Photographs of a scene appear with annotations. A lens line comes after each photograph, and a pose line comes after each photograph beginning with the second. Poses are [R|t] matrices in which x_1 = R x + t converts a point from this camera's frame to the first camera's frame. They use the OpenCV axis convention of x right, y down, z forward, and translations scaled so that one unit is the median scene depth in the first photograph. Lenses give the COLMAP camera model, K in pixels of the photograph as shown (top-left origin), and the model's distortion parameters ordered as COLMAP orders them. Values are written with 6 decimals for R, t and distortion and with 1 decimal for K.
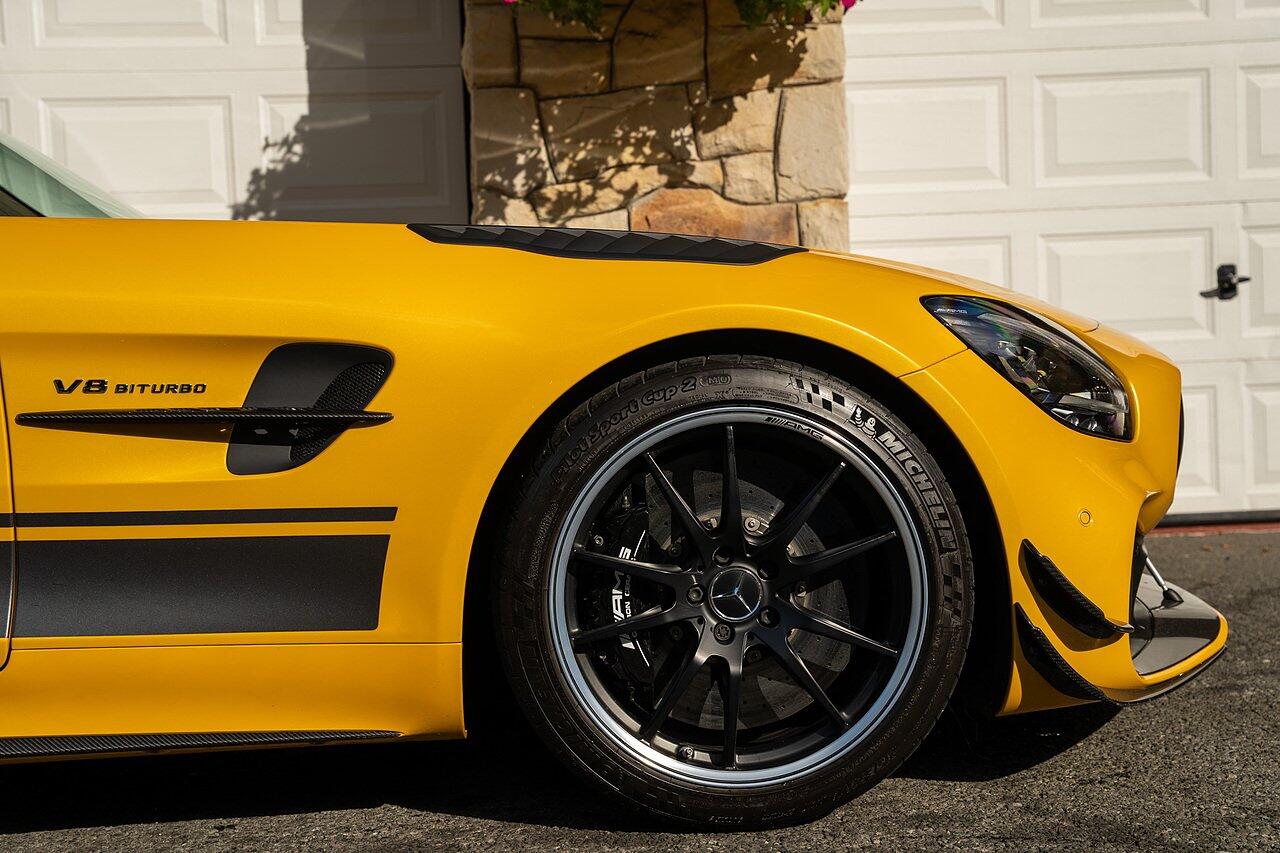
lens RADIAL K [[2062.0, 0, 646.0], [0, 2062.0, 430.5], [0, 0, 1]] dist [0.172412, 0.342799]
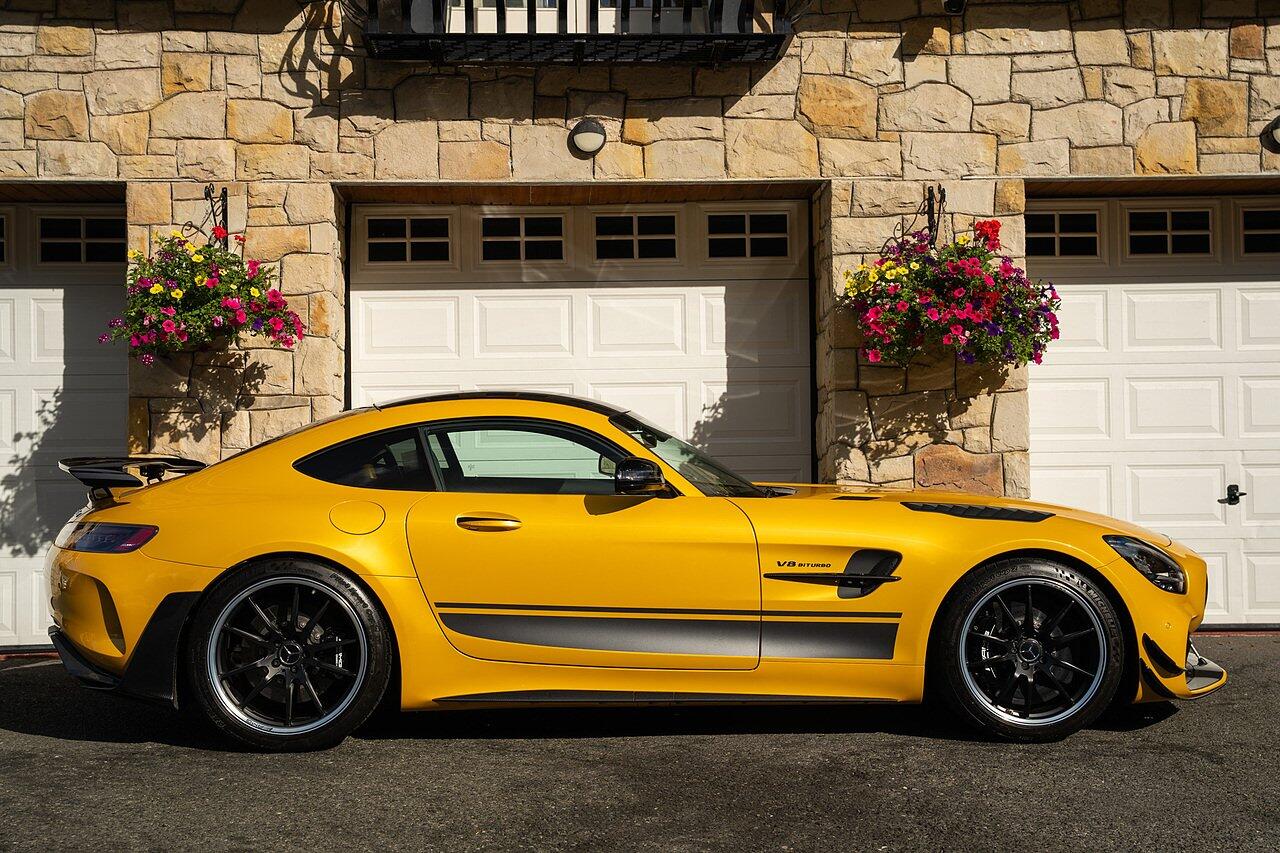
lens RADIAL K [[1864.4, 0, 637.9], [0, 1864.4, 433.4], [0, 0, 1]] dist [0.122799, 0.202158]
pose [[0.998774, 0.023948, -0.043320, -0.189103], [-0.026138, 0.998372, -0.050703, -0.032451], [0.042035, 0.051773, 0.997774, -0.742129]]
